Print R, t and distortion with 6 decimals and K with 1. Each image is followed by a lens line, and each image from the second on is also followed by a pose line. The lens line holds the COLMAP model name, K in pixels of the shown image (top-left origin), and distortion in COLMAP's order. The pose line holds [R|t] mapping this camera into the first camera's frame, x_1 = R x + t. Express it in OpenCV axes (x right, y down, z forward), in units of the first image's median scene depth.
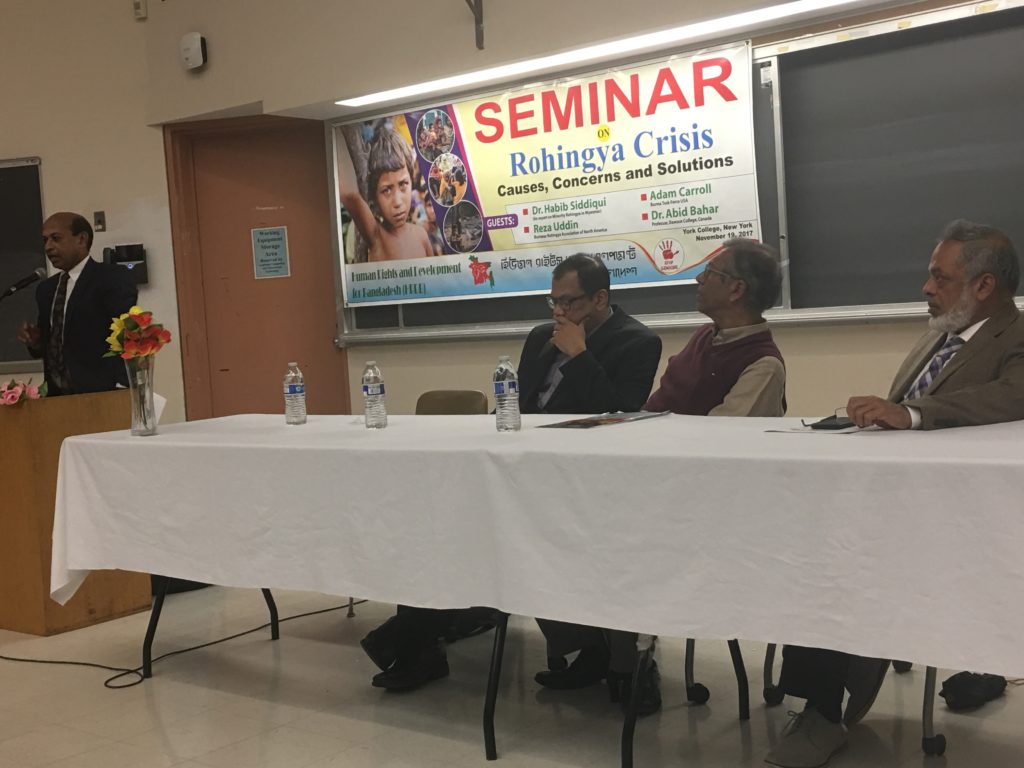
lens RADIAL K [[1317.5, 0, 503.6], [0, 1317.5, 366.6], [0, 0, 1]] dist [0.057113, 0.000000]
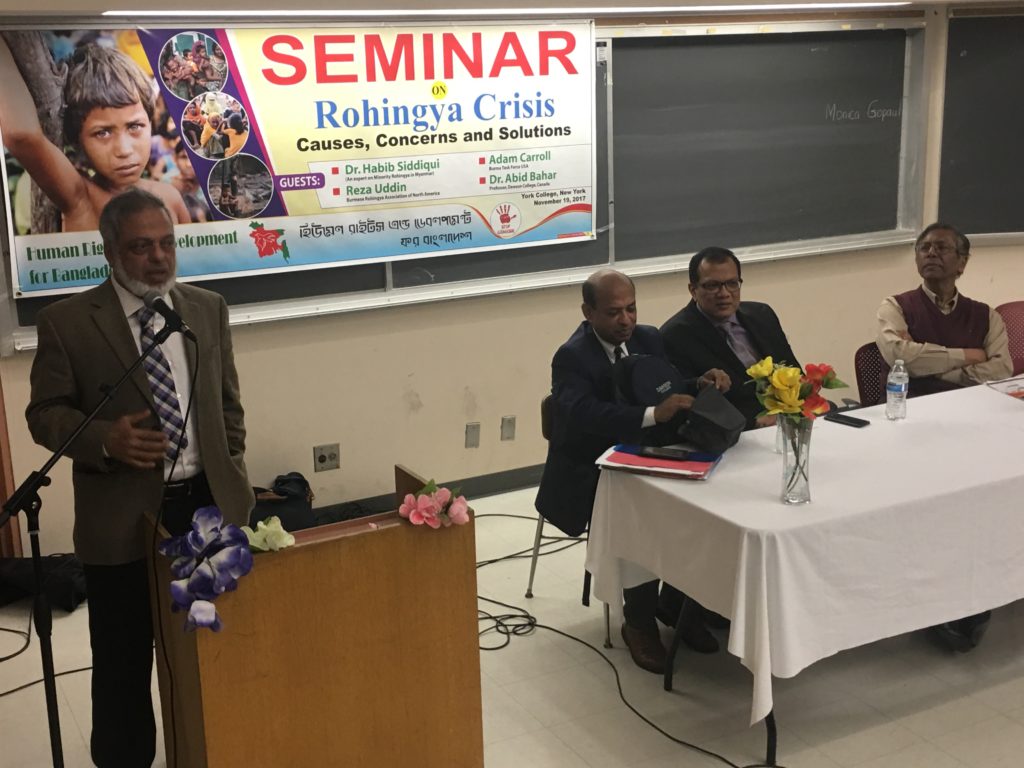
lens RADIAL K [[1317.5, 0, 514.5], [0, 1317.5, 369.1], [0, 0, 1]] dist [0.057113, 0.000000]
pose [[0.375511, -0.165845, 0.911859, -0.799219], [0.044804, 0.985958, 0.160871, -0.130970], [-0.925734, -0.019554, 0.377669, 0.596019]]
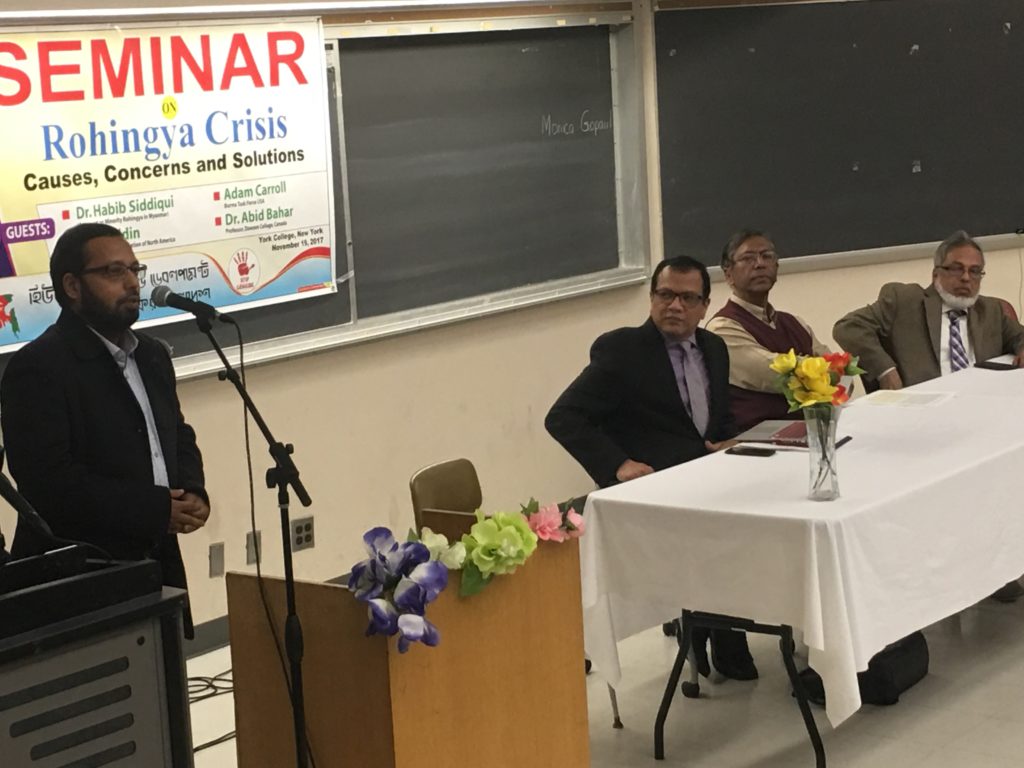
lens RADIAL K [[2266.1, 0, 508.0], [0, 2266.1, 380.5], [0, 0, 1]] dist [0.046584, 0.000000]
pose [[-0.045848, -0.087100, 0.995144, -1.202472], [0.098771, 0.990915, 0.091280, -0.124409], [-0.994053, 0.102477, -0.036828, 0.881959]]
